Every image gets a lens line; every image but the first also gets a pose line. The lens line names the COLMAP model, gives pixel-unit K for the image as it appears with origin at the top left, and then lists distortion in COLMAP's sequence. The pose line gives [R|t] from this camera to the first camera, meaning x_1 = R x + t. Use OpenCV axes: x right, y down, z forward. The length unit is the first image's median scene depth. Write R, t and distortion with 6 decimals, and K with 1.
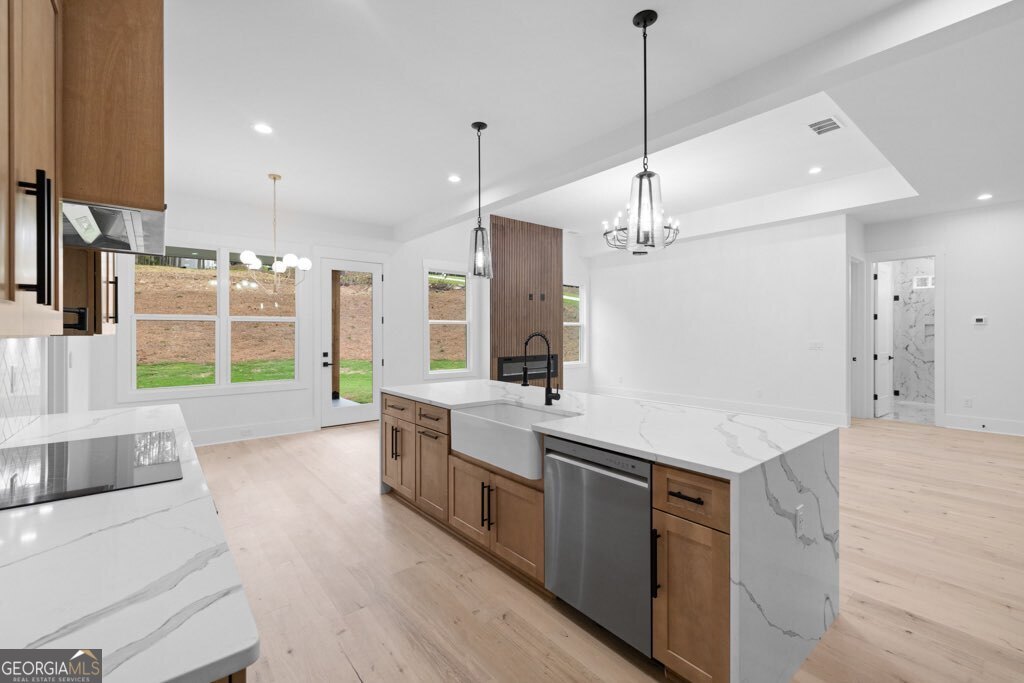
lens RADIAL K [[434.9, 0, 510.9], [0, 434.9, 330.6], [0, 0, 1]] dist [0.000098, 0.000519]
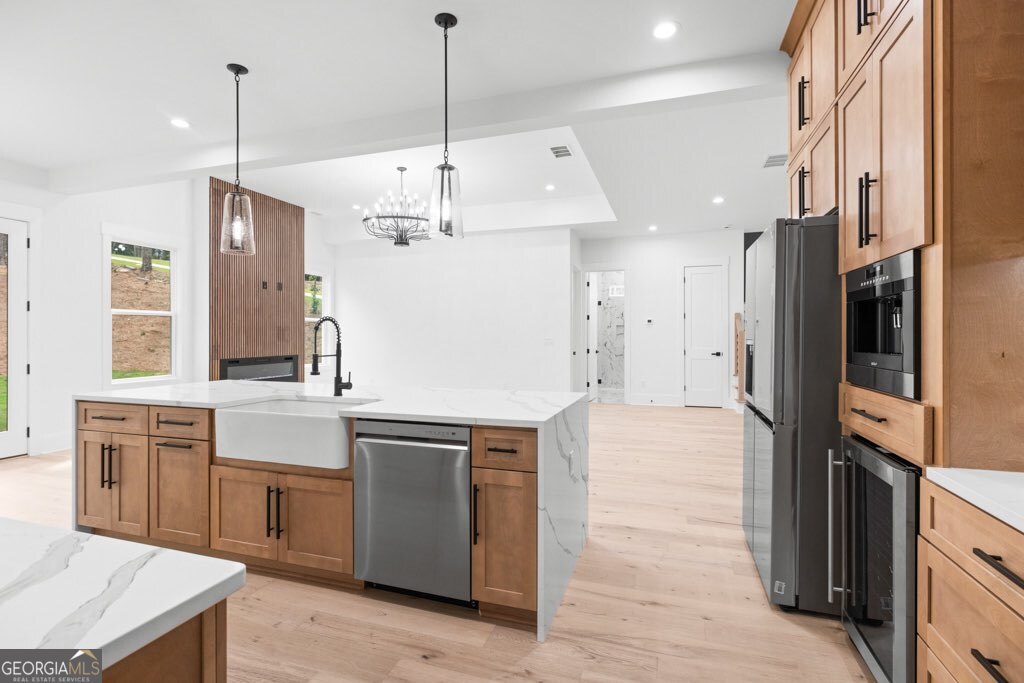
lens RADIAL K [[490.2, 0, 509.6], [0, 490.2, 330.4], [0, 0, 1]] dist [-0.005118, -0.000329]
pose [[0.847490, 0.007623, 0.530756, -0.162339], [-0.004425, 0.999964, -0.007296, 0.039268], [-0.530792, 0.003834, 0.847493, -0.076510]]
